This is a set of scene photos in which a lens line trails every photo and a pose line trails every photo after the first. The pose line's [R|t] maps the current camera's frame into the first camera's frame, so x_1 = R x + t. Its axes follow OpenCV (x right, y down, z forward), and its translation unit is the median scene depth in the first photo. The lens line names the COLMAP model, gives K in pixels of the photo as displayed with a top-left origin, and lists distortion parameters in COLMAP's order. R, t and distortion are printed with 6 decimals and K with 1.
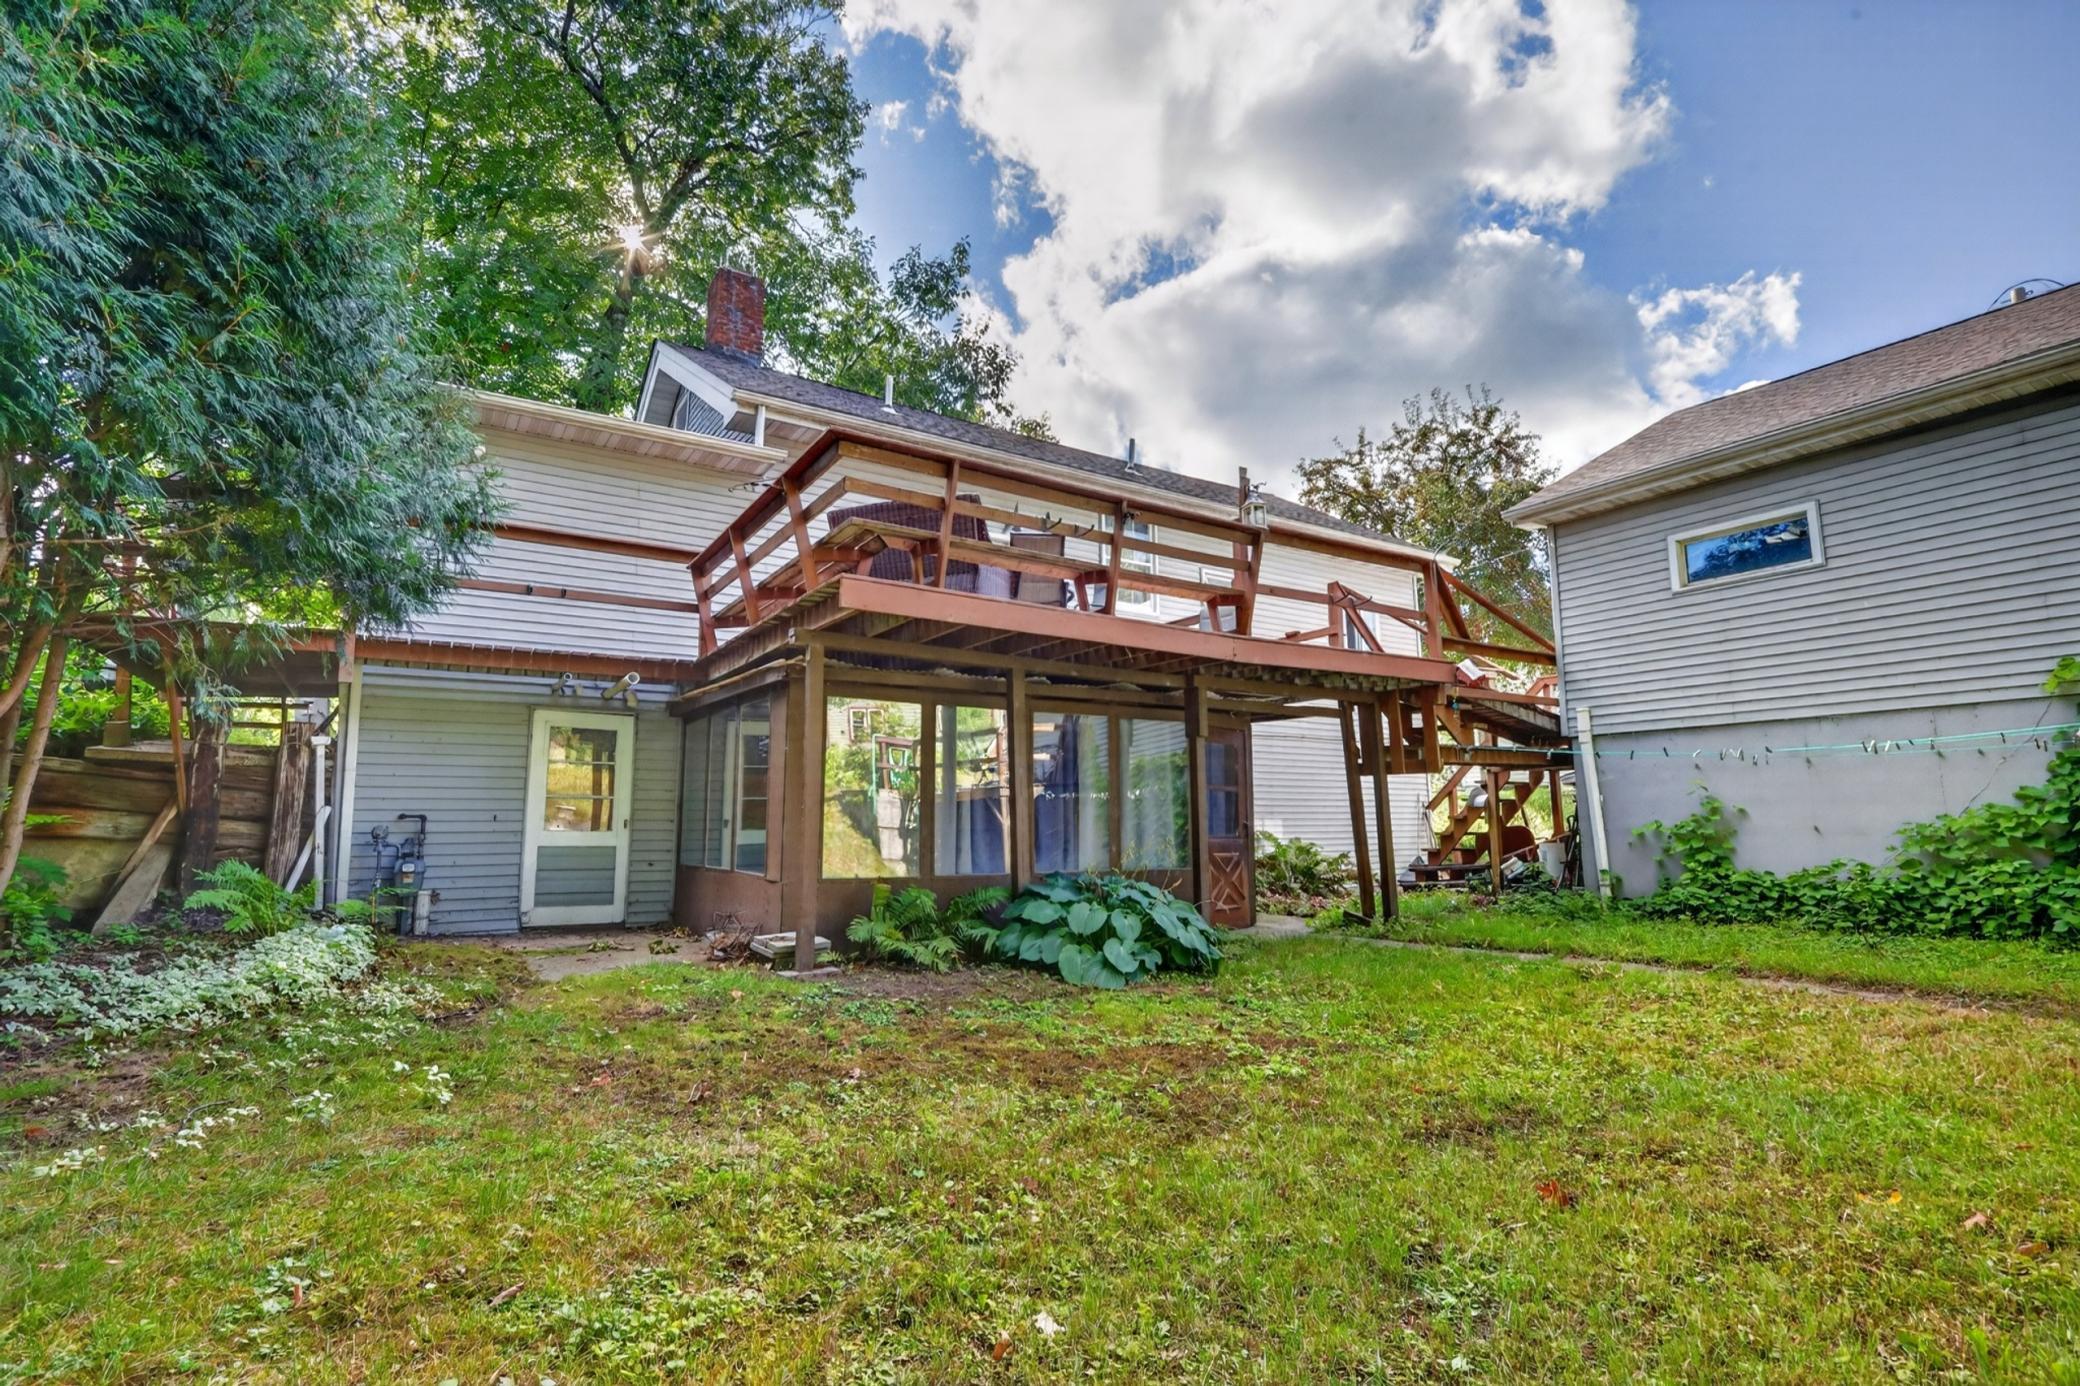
lens RADIAL K [[973.1, 0, 1051.3], [0, 973.1, 695.9], [0, 0, 1]] dist [0.005041, -0.000245]
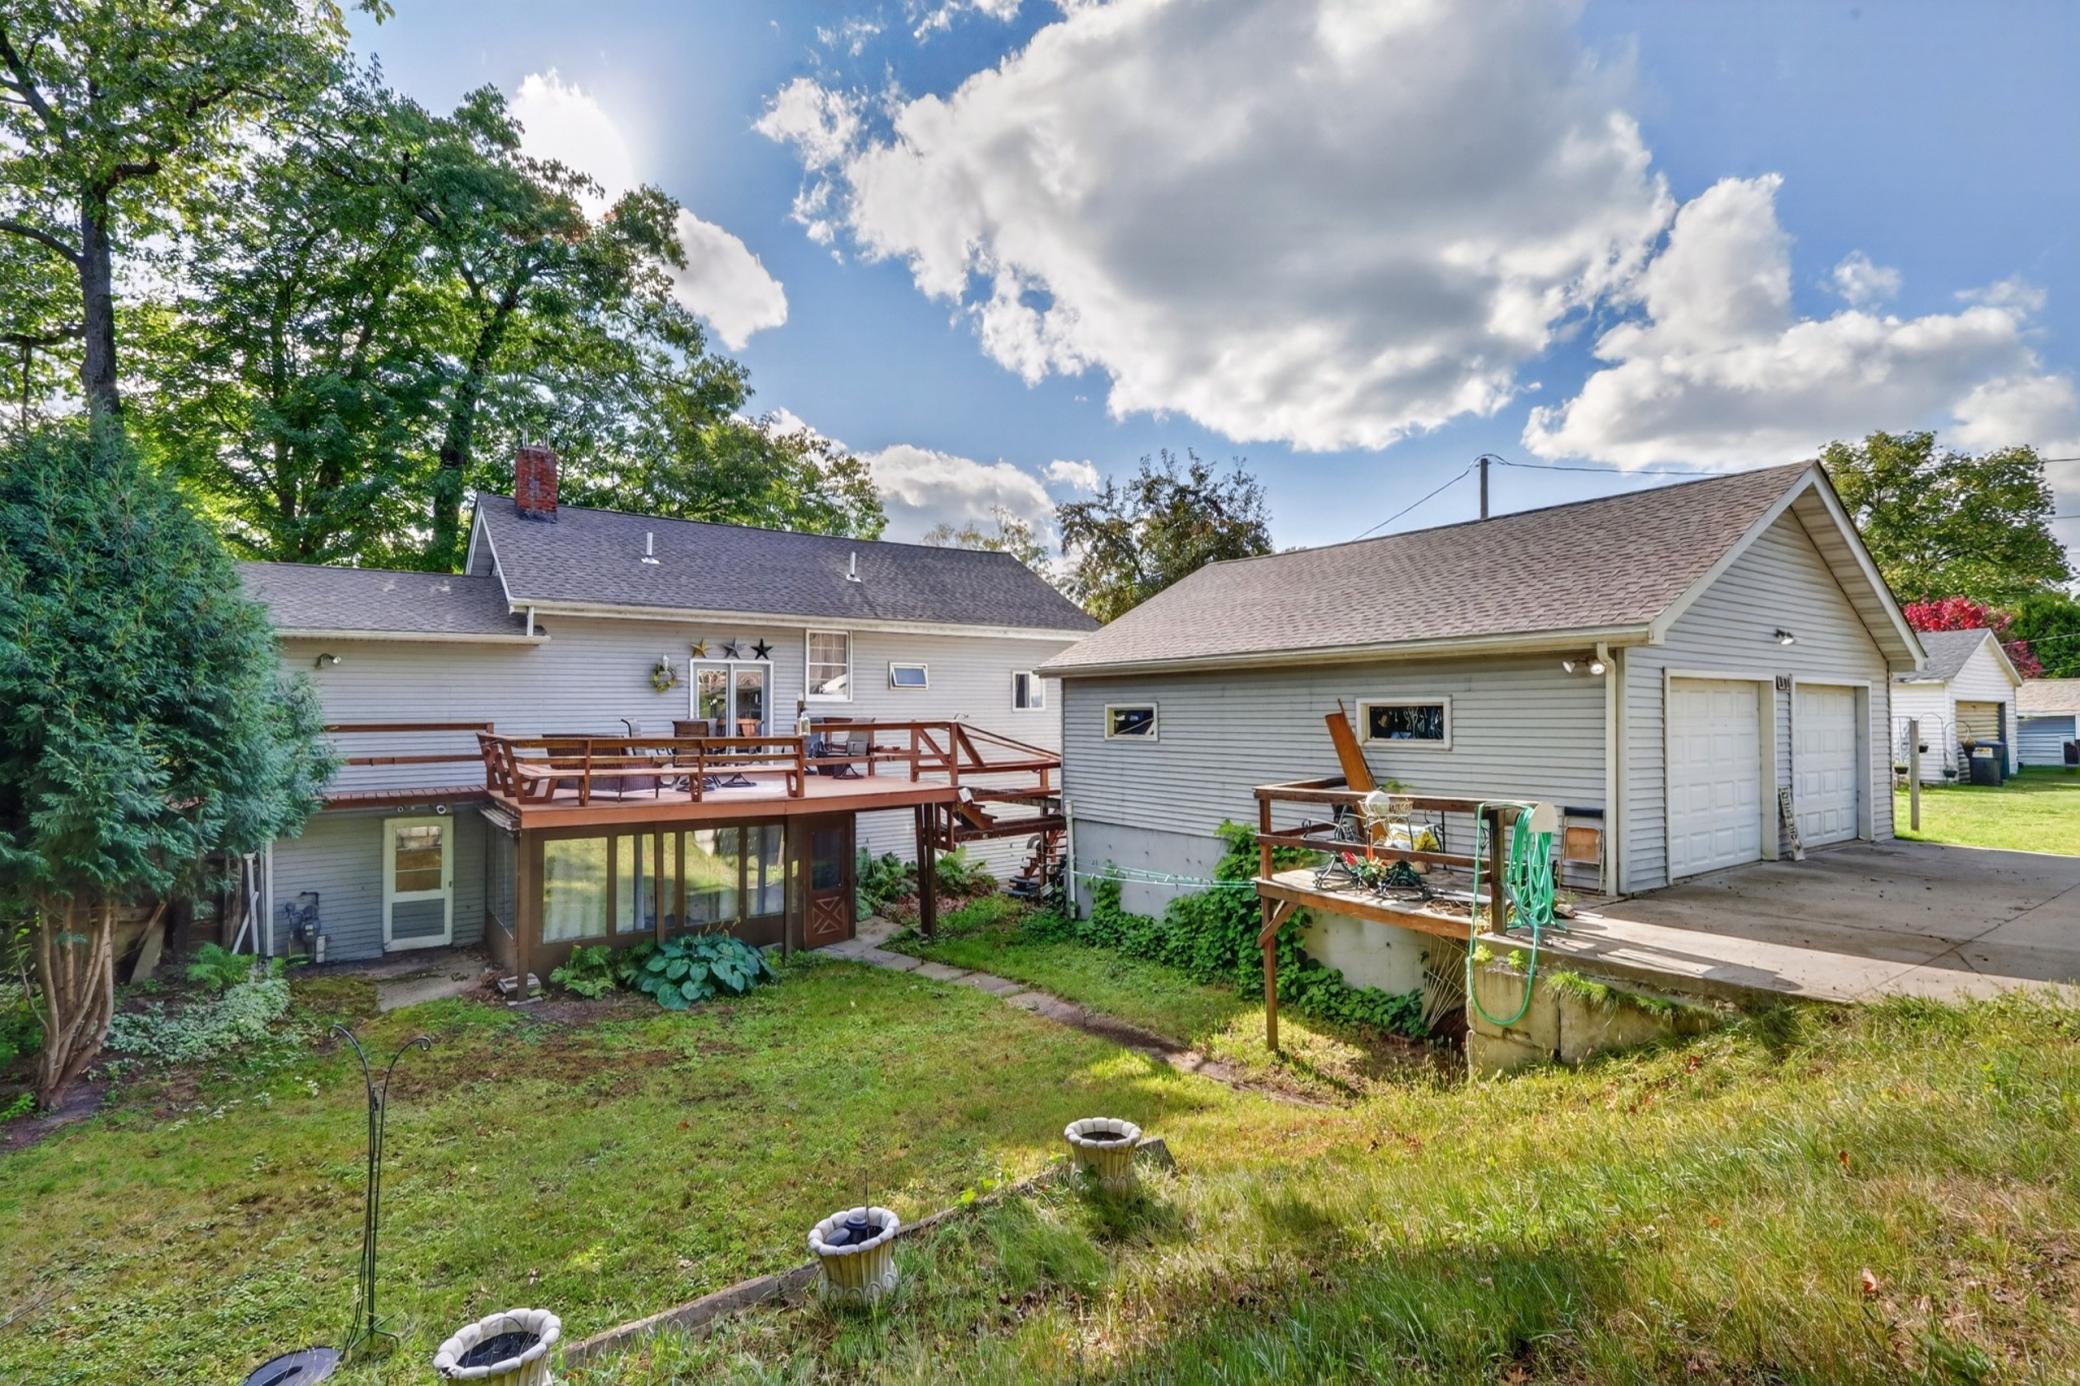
lens RADIAL K [[964.3, 0, 1040.0], [0, 964.3, 693.0], [0, 0, 1]] dist [0.004687, 0.000987]
pose [[0.998803, 0.002423, 0.048850, 0.533151], [-0.007904, 0.993640, 0.112327, -0.430890], [-0.048267, -0.112579, 0.992470, -0.693638]]
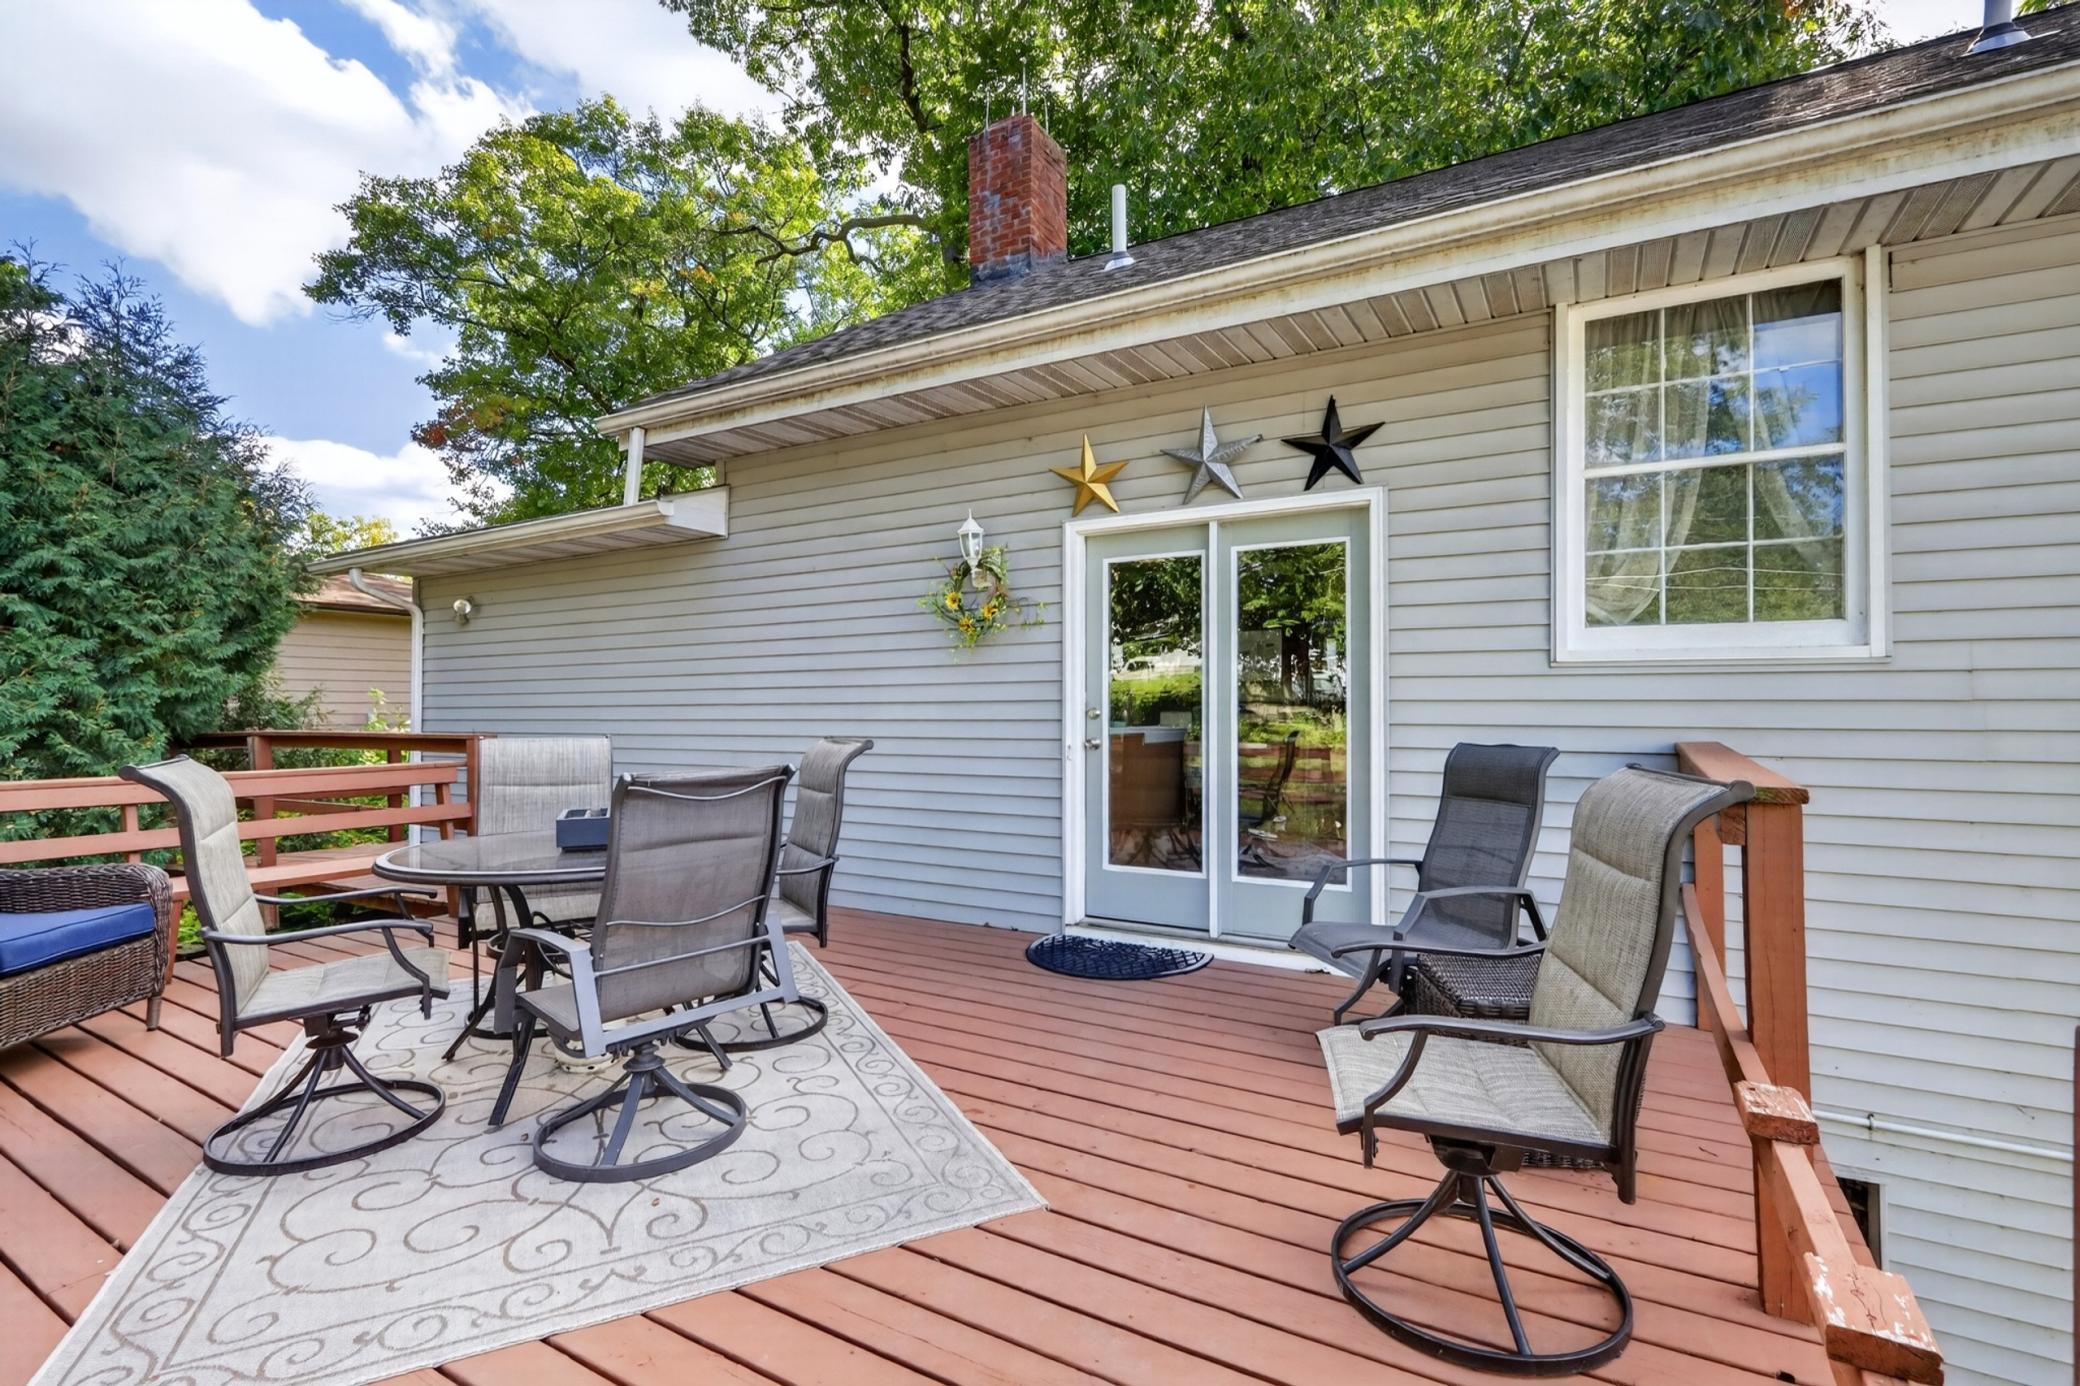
lens RADIAL K [[964.3, 0, 1040.0], [0, 964.3, 693.0], [0, 0, 1]] dist [0.004687, 0.000987]
pose [[0.432842, -0.007374, -0.901440, 0.401473], [0.111826, 0.992682, 0.045575, -0.183858], [0.894507, -0.120531, 0.430499, 1.175674]]
